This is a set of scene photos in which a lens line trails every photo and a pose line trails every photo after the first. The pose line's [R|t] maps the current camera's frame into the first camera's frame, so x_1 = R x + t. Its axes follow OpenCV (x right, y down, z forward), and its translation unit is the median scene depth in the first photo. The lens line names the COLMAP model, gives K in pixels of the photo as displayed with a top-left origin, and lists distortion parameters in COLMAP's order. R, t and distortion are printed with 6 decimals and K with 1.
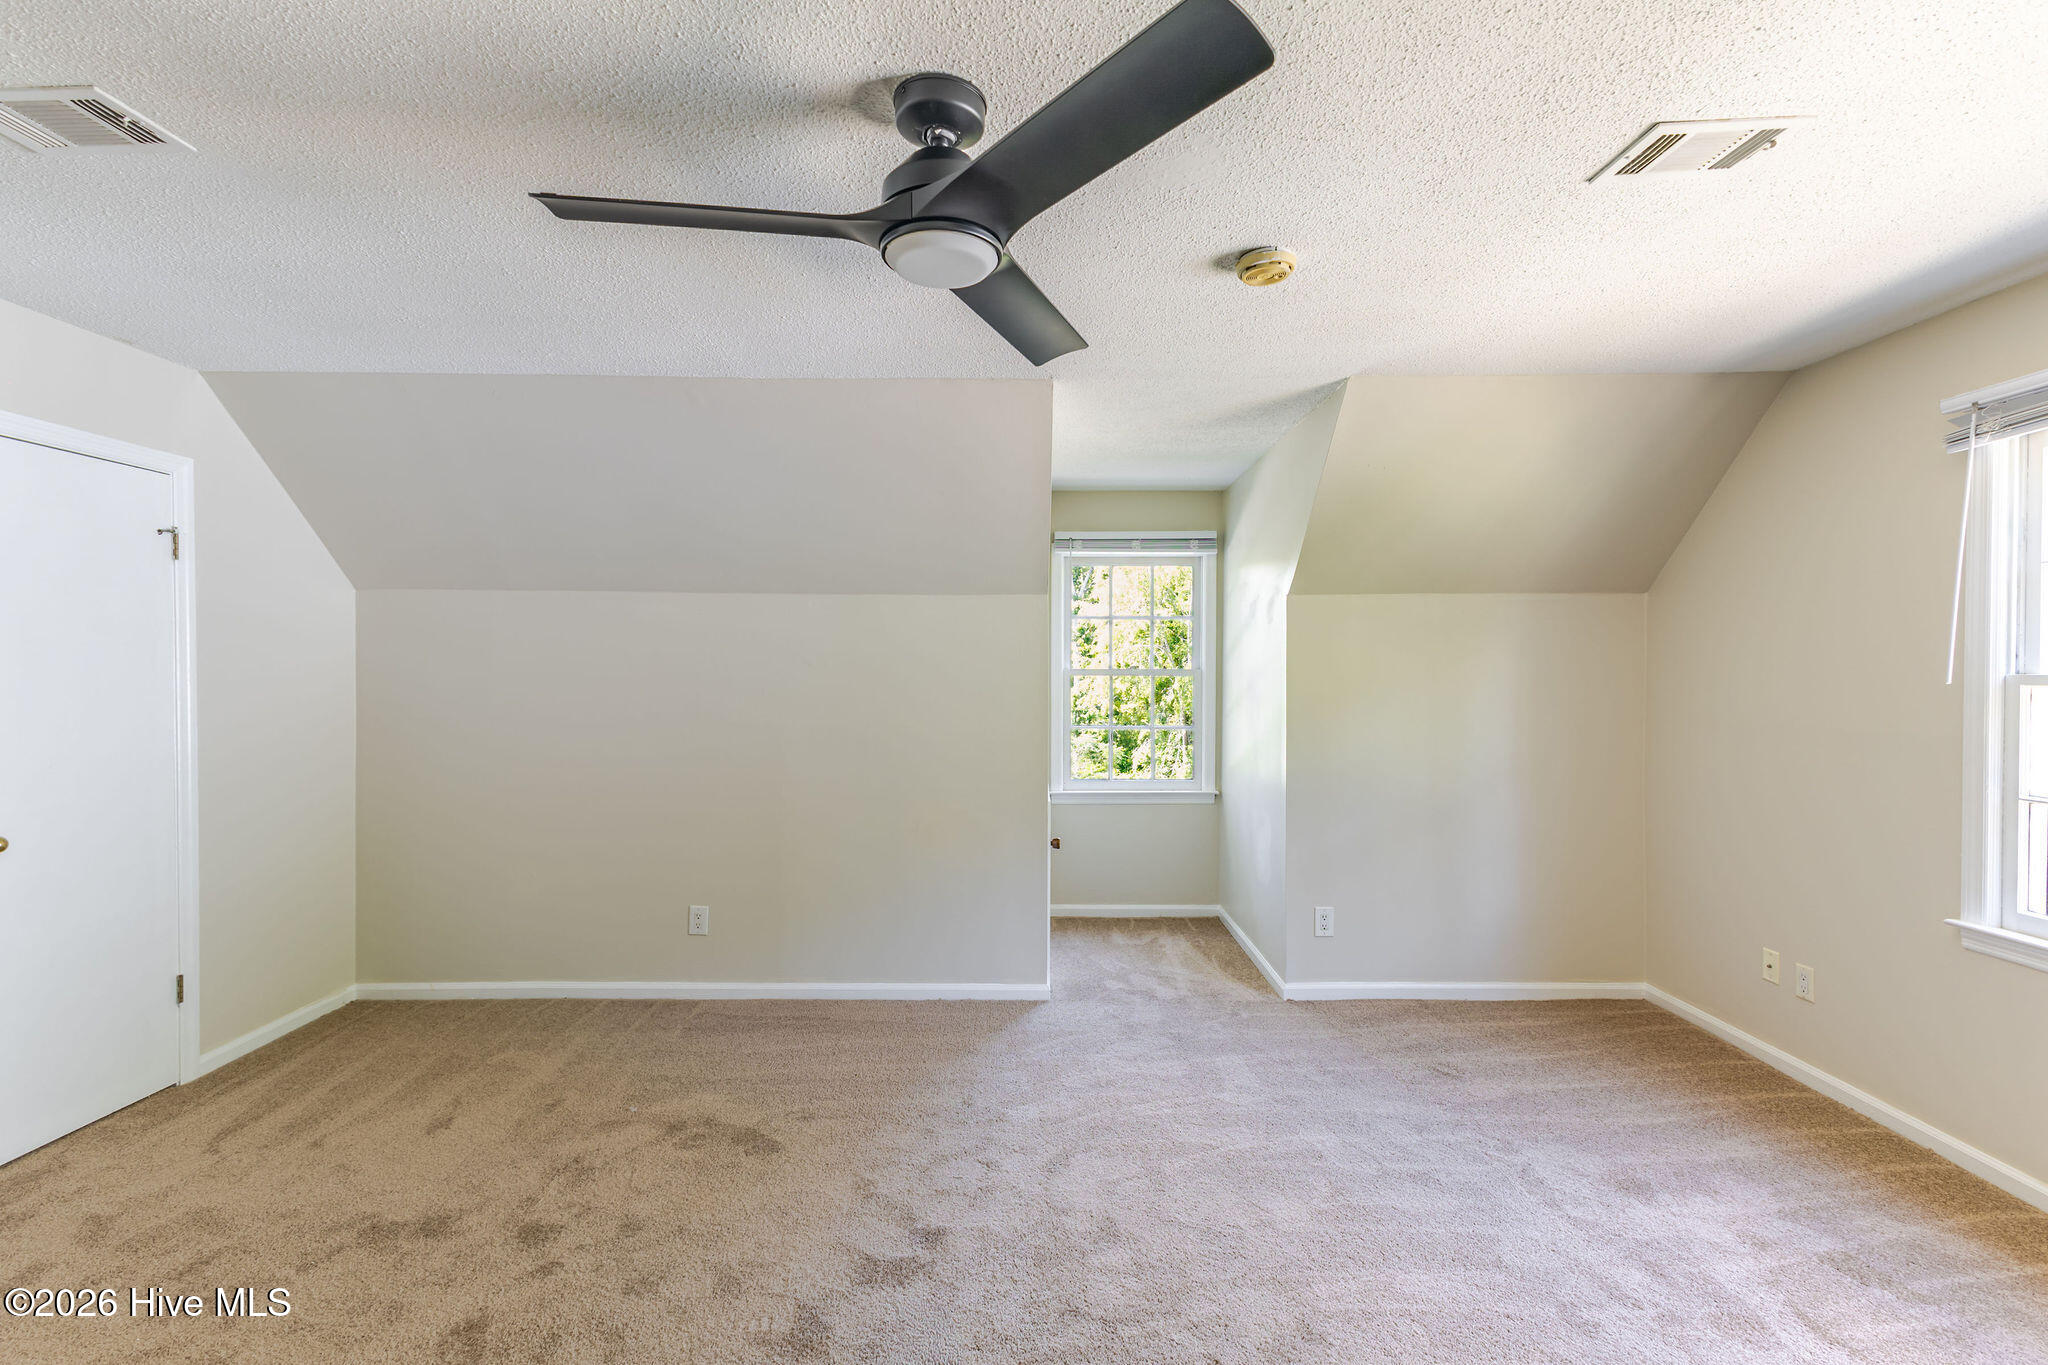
lens RADIAL K [[889.7, 0, 1020.0], [0, 889.7, 679.1], [0, 0, 1]] dist [0.014975, -0.004024]
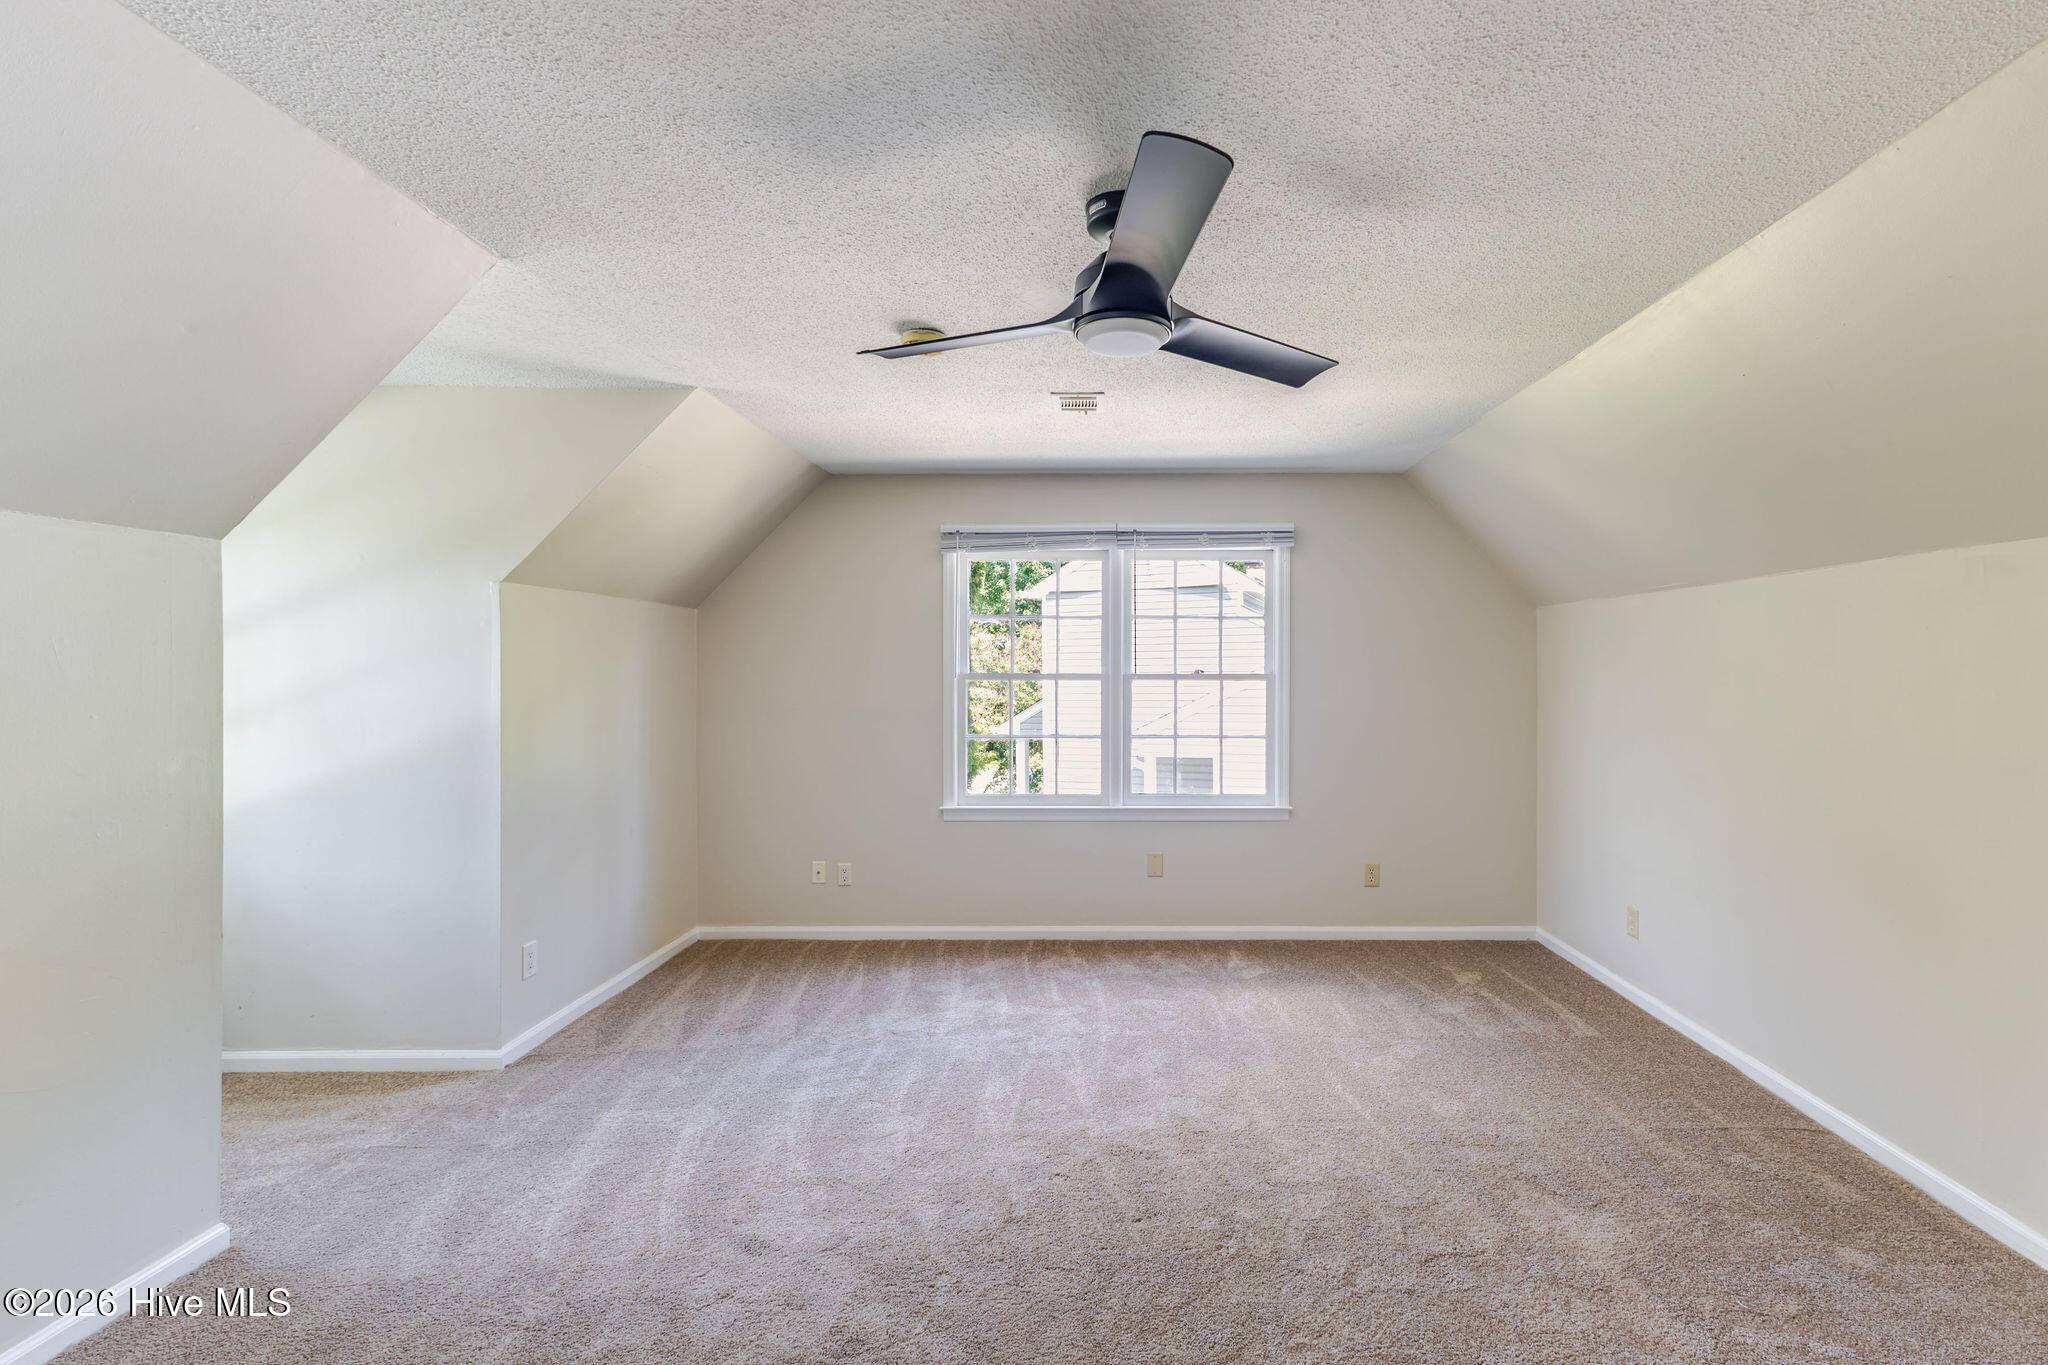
lens RADIAL K [[1020.7, 0, 1020.8], [0, 1020.7, 671.1], [0, 0, 1]] dist [0.005586, 0.000211]
pose [[0.017646, 0.000362, 0.999844, -0.793197], [0.014665, 0.999892, -0.000621, -0.004369], [-0.999737, 0.014674, 0.017639, 0.603570]]
